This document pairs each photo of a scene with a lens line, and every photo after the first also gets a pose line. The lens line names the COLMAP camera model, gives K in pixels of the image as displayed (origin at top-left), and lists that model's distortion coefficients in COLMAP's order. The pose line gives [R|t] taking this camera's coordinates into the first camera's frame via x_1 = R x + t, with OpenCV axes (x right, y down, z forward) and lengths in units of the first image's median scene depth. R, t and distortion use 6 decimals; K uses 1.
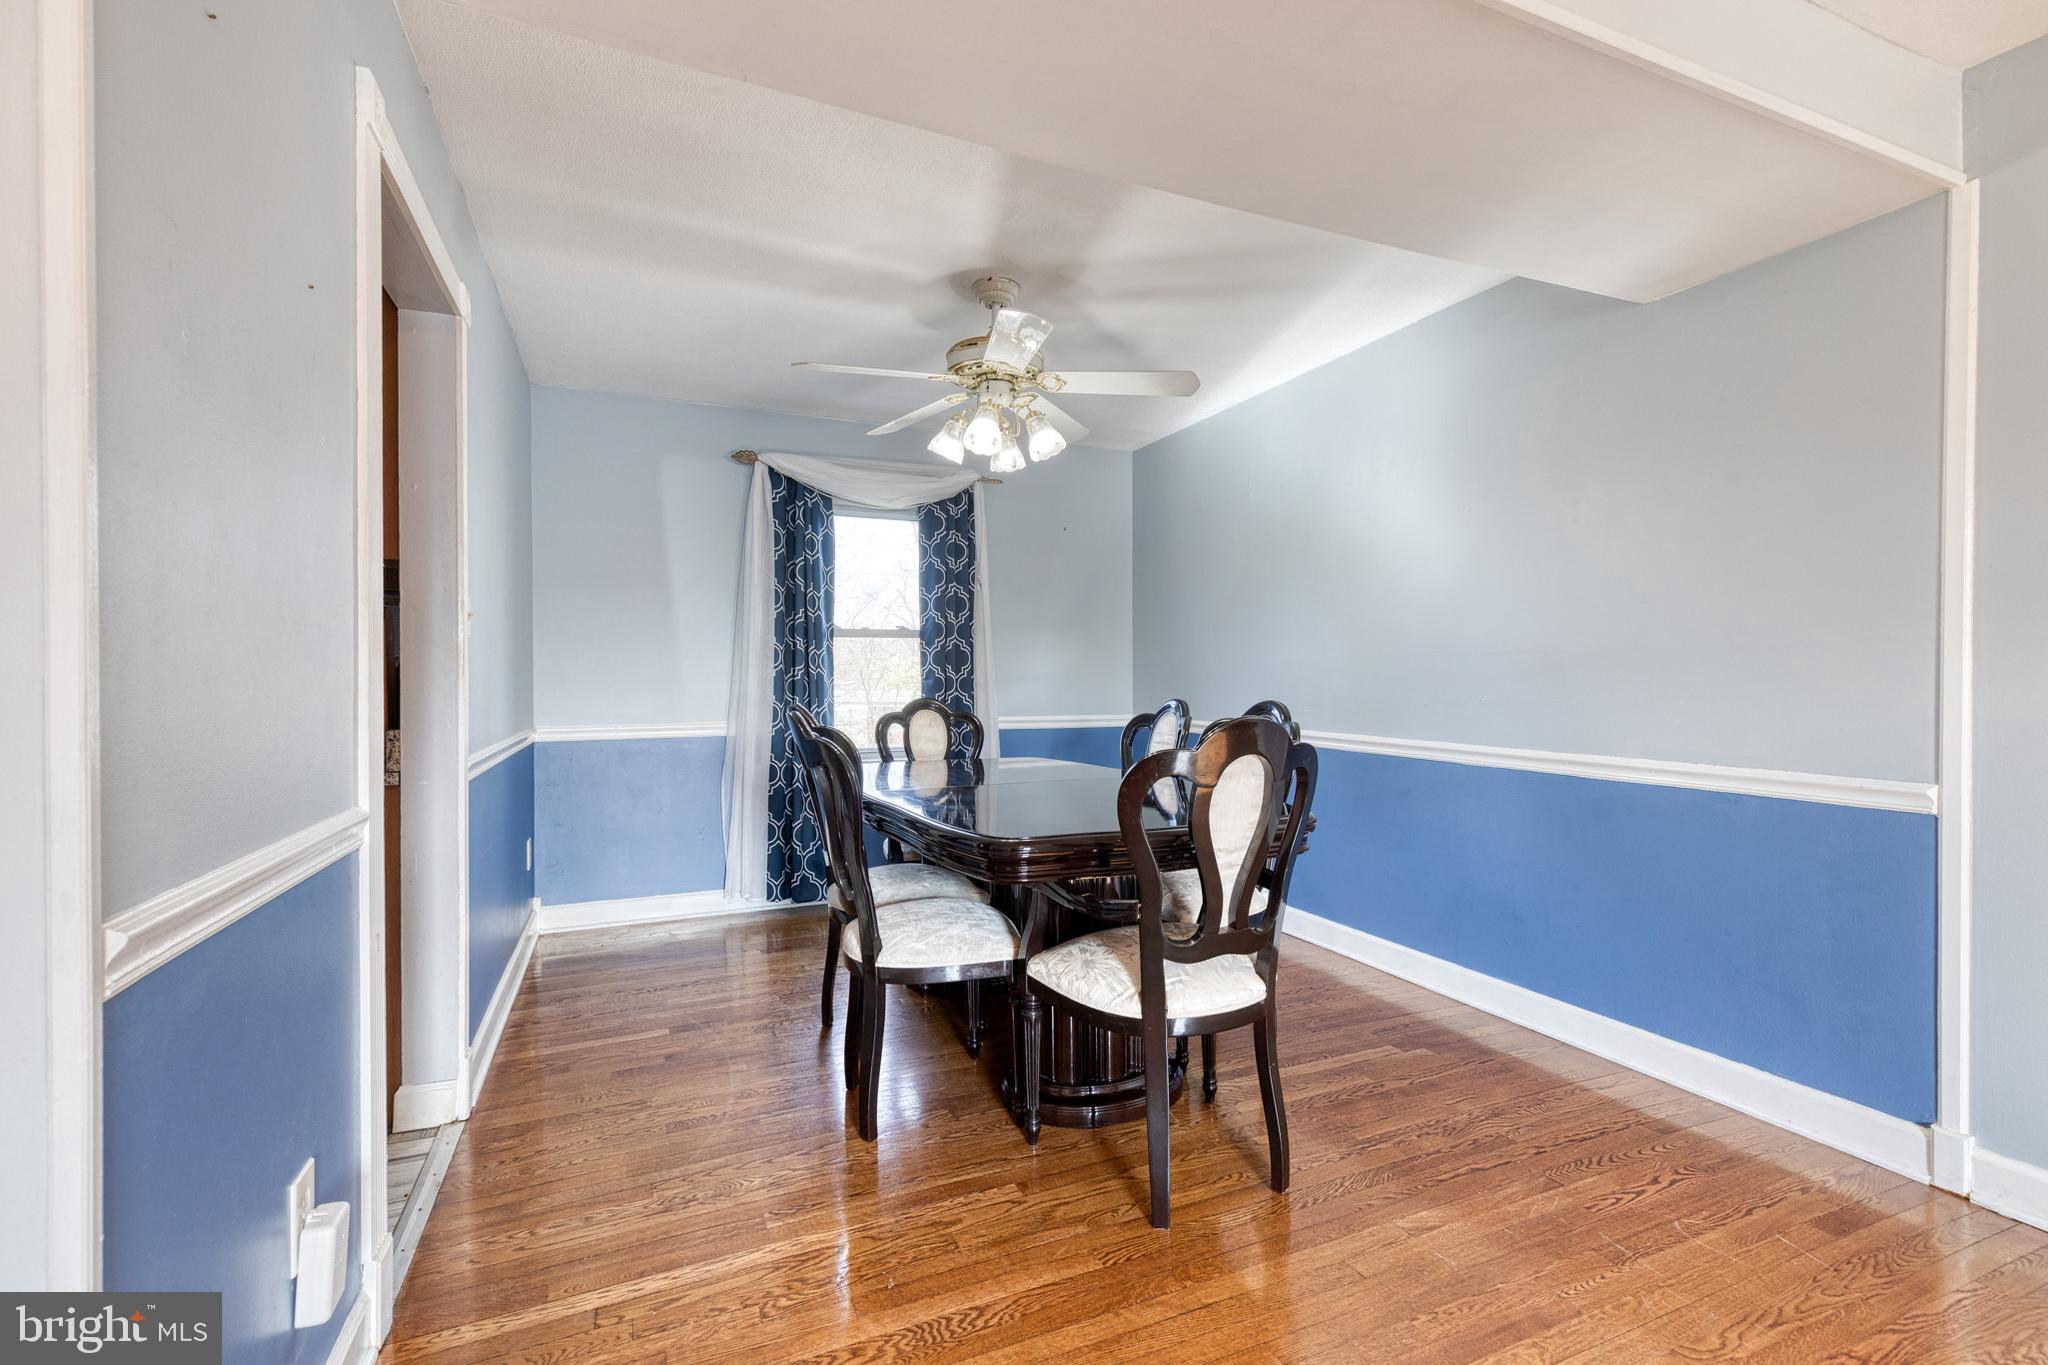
lens RADIAL K [[919.1, 0, 1046.3], [0, 919.1, 680.3], [0, 0, 1]] dist [0.001776, -0.000516]
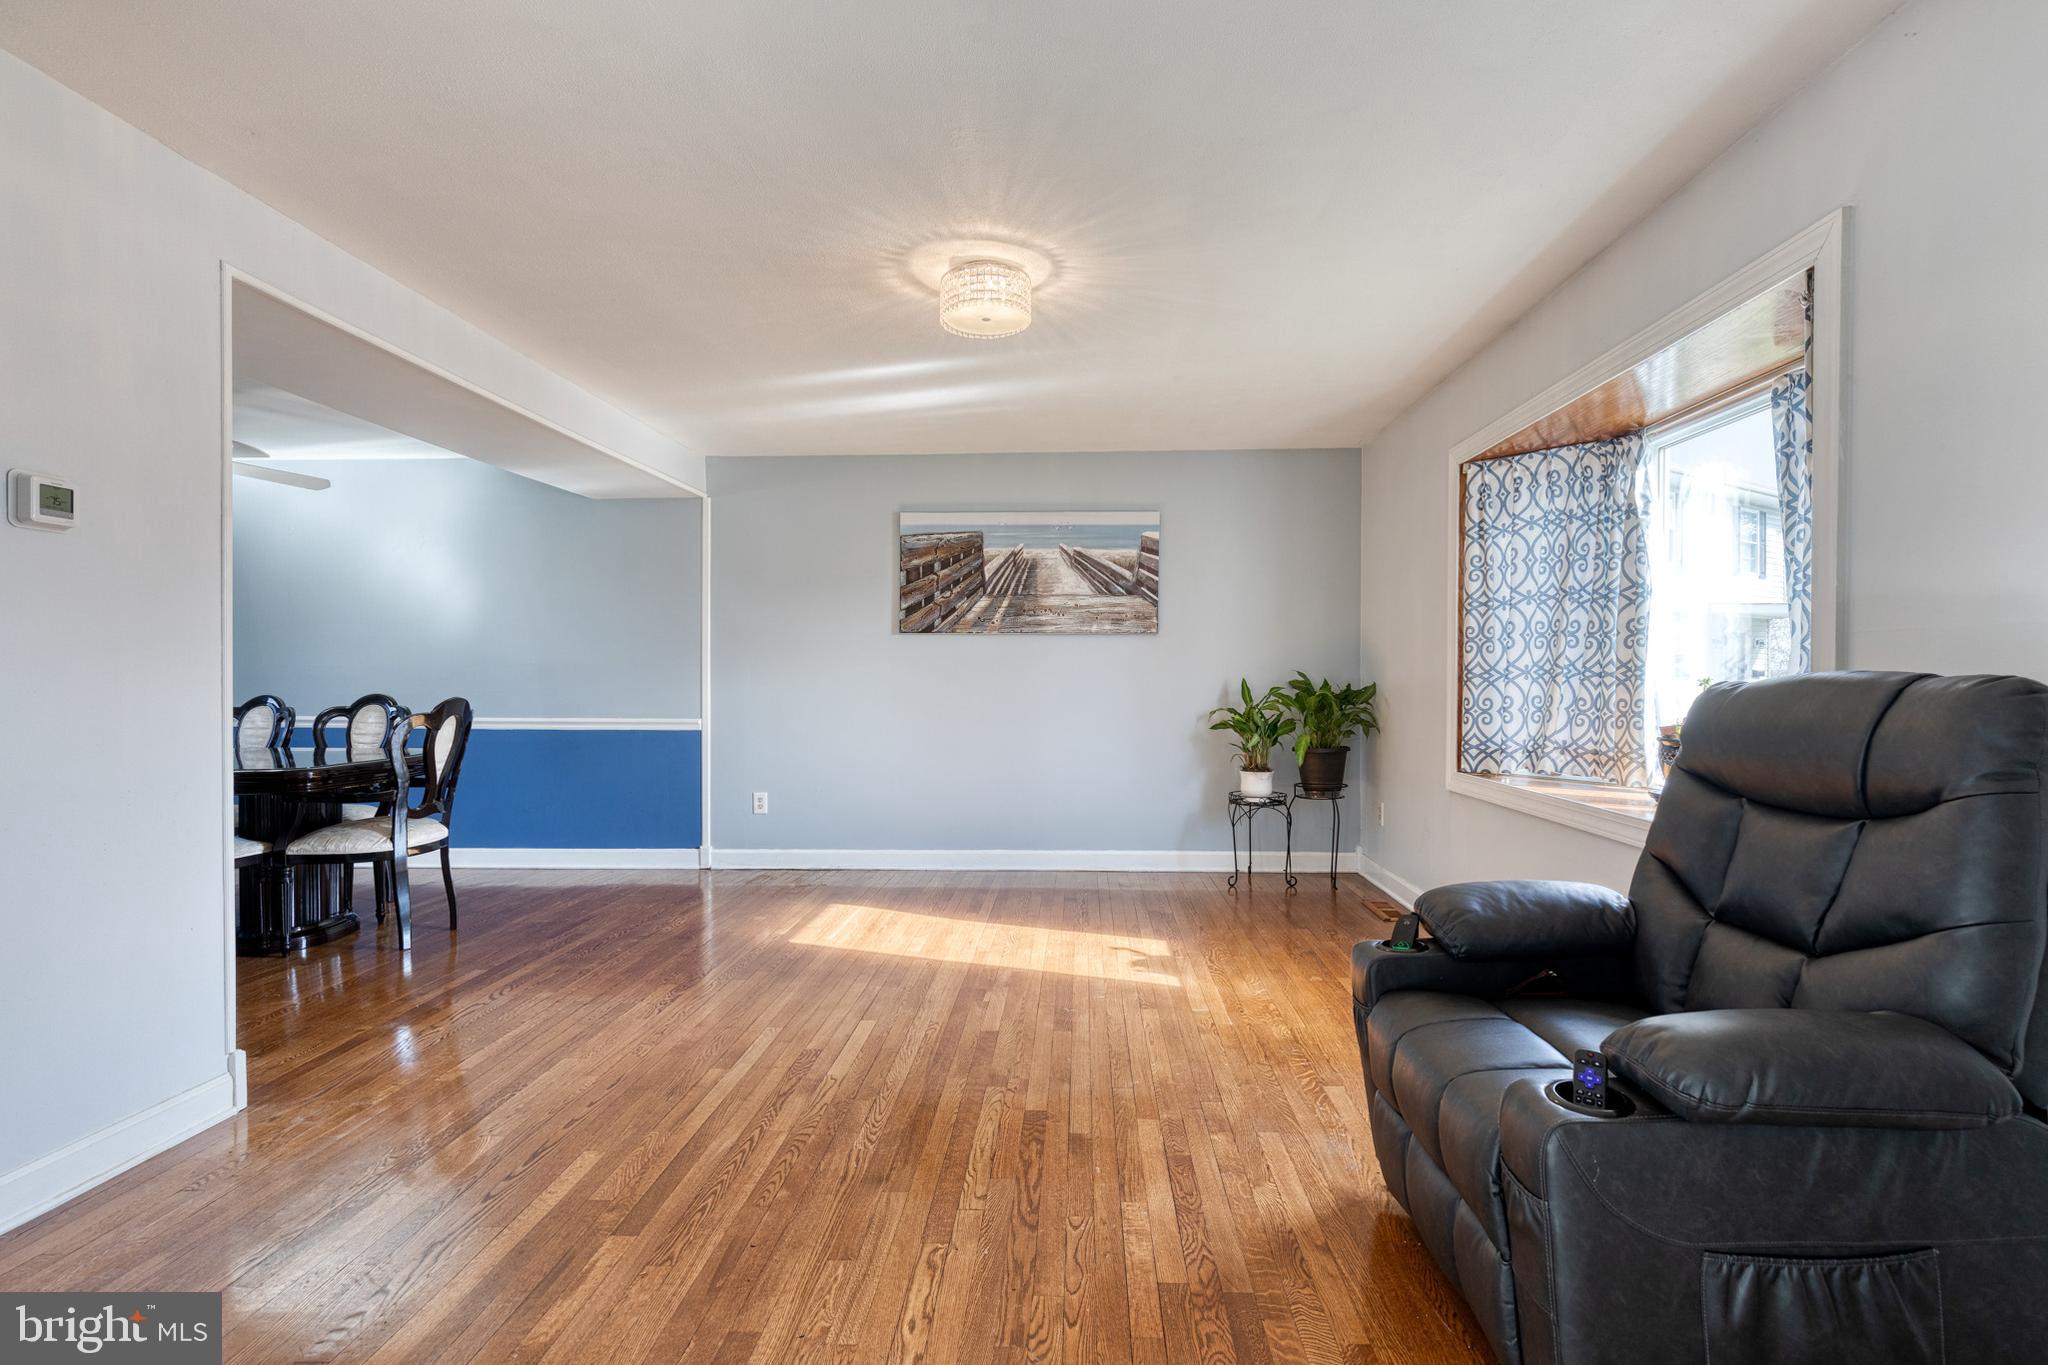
lens RADIAL K [[955.0, 0, 1059.9], [0, 955.0, 680.4], [0, 0, 1]] dist [0.002180, 0.000035]
pose [[0.430750, 0.000336, 0.902471, -0.486221], [0.007866, 0.999961, -0.004127, 0.008726], [-0.902437, 0.008877, 0.430730, -0.508917]]
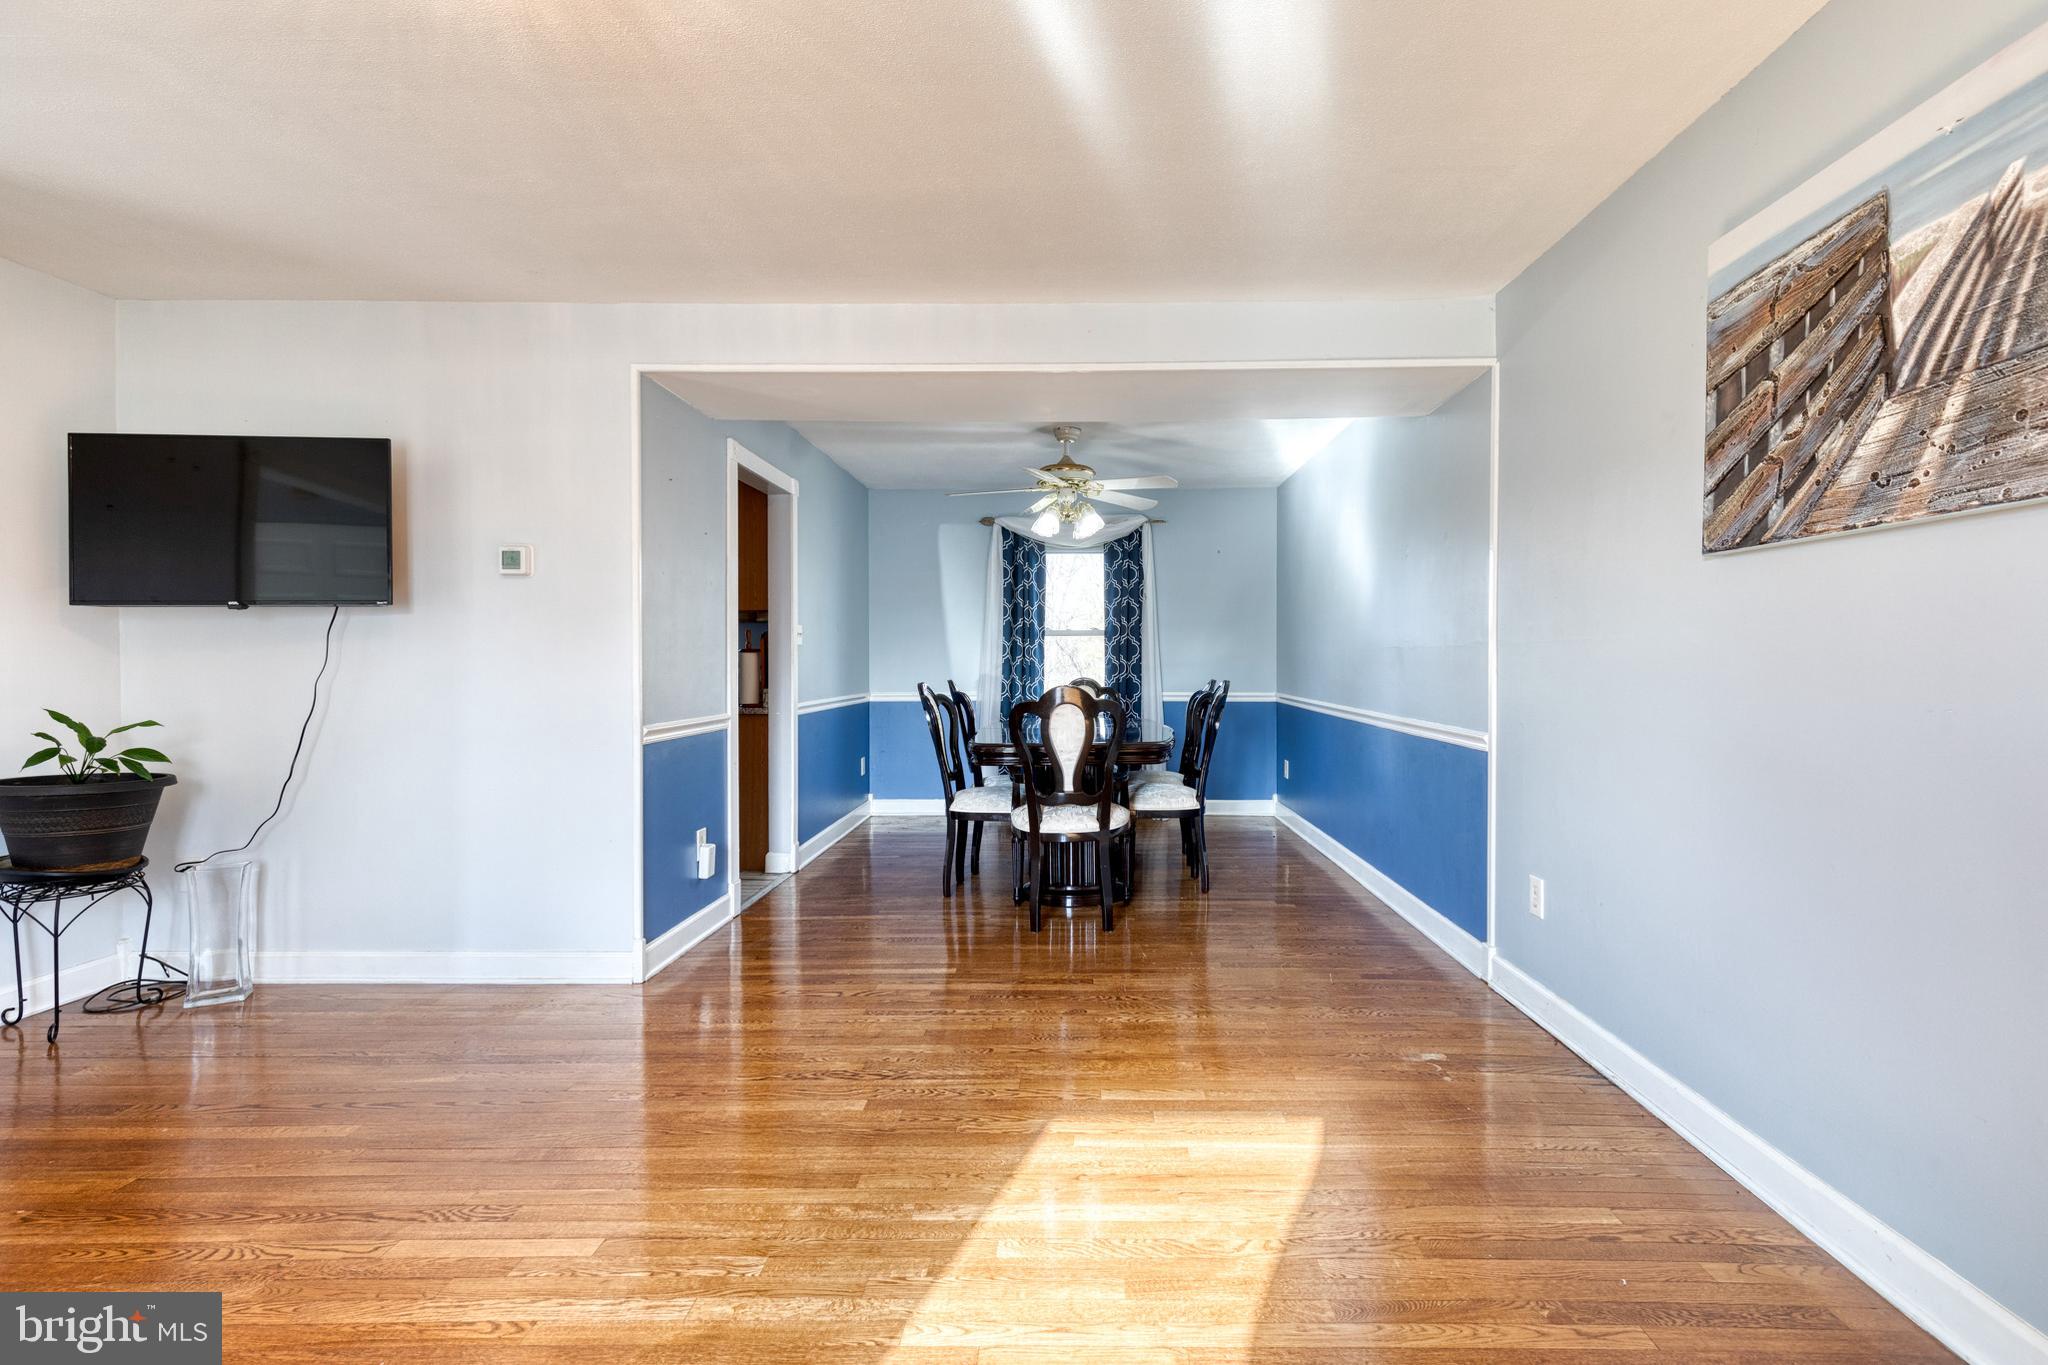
lens RADIAL K [[940.2, 0, 1063.7], [0, 940.2, 669.3], [0, 0, 1]] dist [0.012835, -0.000980]
pose [[0.903958, 0.005052, -0.427591, 0.451338], [-0.003198, 0.999982, 0.005053, -0.001416], [0.427609, -0.003200, 0.903958, -0.365505]]
